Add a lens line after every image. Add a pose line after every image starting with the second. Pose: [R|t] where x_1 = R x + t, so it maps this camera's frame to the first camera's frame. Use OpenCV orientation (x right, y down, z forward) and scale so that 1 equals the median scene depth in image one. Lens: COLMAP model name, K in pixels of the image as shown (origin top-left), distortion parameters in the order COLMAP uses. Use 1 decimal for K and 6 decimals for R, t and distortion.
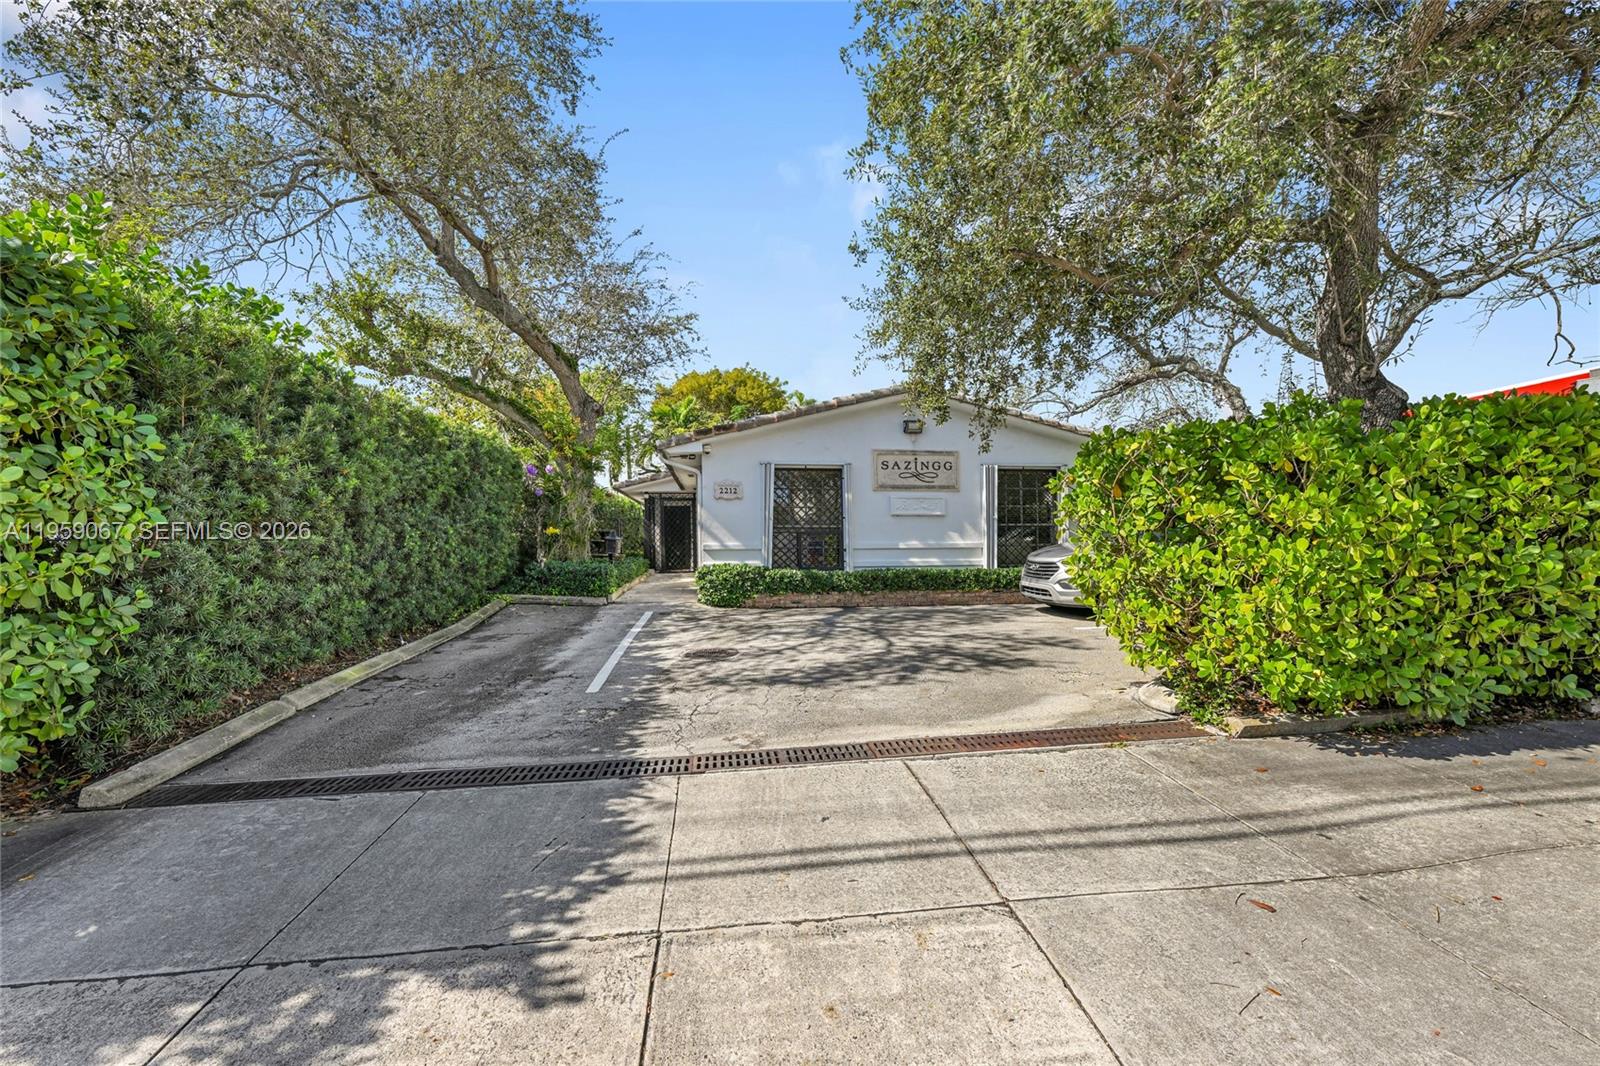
lens RADIAL K [[637.4, 0, 802.6], [0, 637.4, 536.0], [0, 0, 1]] dist [-0.001163, -0.000346]
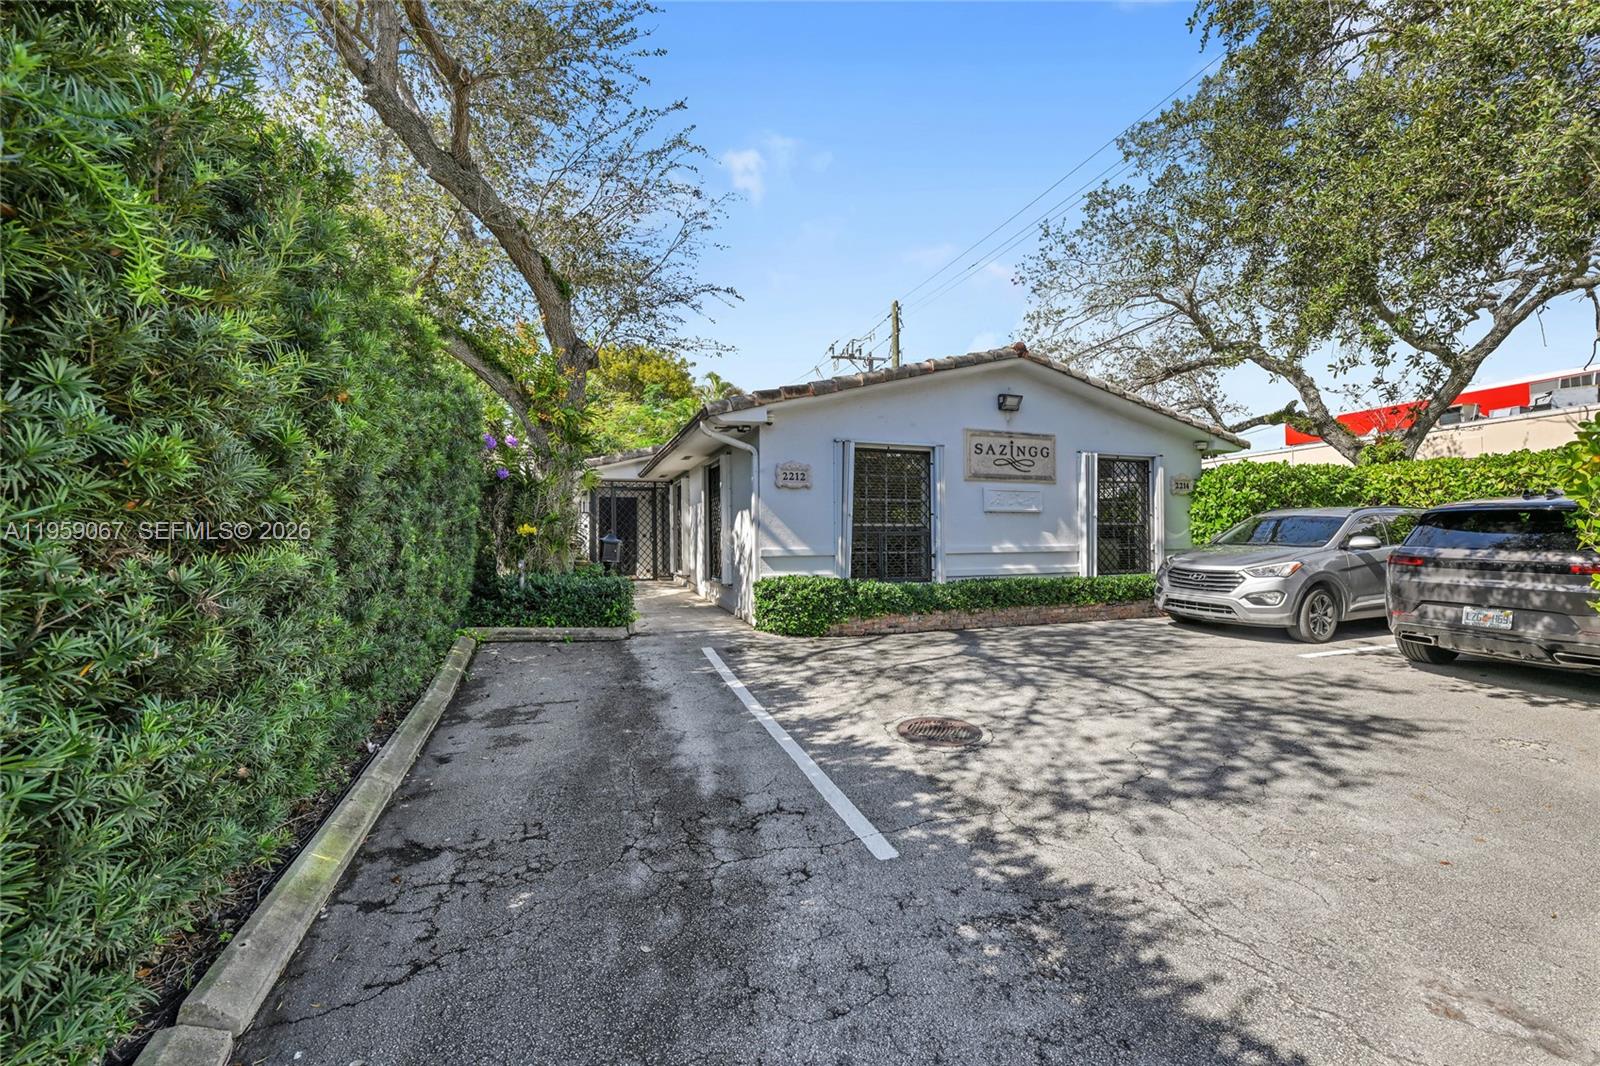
lens RADIAL K [[637.4, 0, 802.6], [0, 637.4, 536.0], [0, 0, 1]] dist [-0.001163, -0.000346]
pose [[0.974163, 0.000354, 0.225847, -0.460107], [-0.001881, 0.999977, 0.006549, -0.011919], [-0.225839, -0.006805, 0.974141, 0.470172]]
